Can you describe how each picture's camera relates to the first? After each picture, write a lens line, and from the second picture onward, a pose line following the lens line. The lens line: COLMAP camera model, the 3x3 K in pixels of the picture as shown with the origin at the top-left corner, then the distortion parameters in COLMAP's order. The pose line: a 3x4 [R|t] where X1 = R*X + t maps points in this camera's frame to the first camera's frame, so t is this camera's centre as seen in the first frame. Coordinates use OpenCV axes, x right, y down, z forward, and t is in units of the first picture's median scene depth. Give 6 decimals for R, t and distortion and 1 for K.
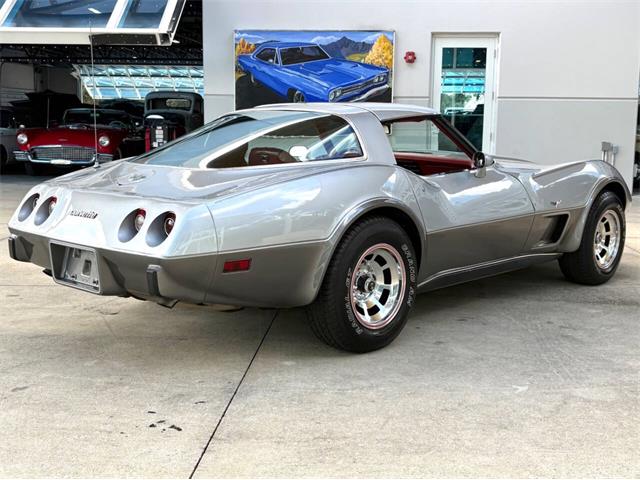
lens RADIAL K [[796.5, 0, 333.8], [0, 796.5, 214.2], [0, 0, 1]] dist [0.163465, -0.622033]
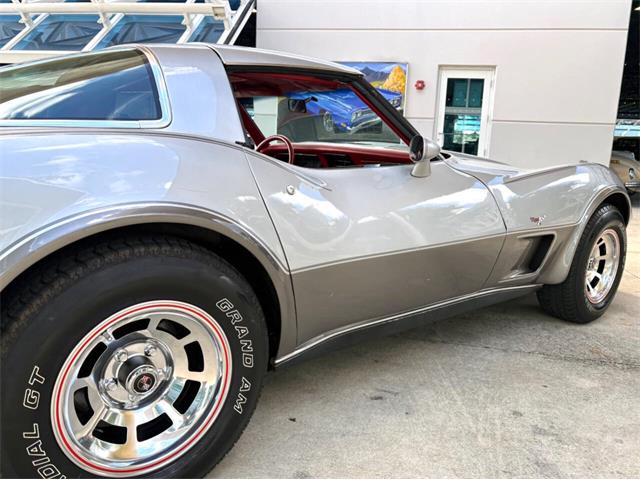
lens RADIAL K [[510.6, 0, 333.1], [0, 510.6, 220.2], [0, 0, 1]] dist [0.007959, 0.002443]
pose [[0.993148, 0.046562, -0.107185, 0.127668], [-0.043701, 0.998627, 0.028884, -0.016172], [0.108382, -0.024002, 0.993819, 0.466948]]
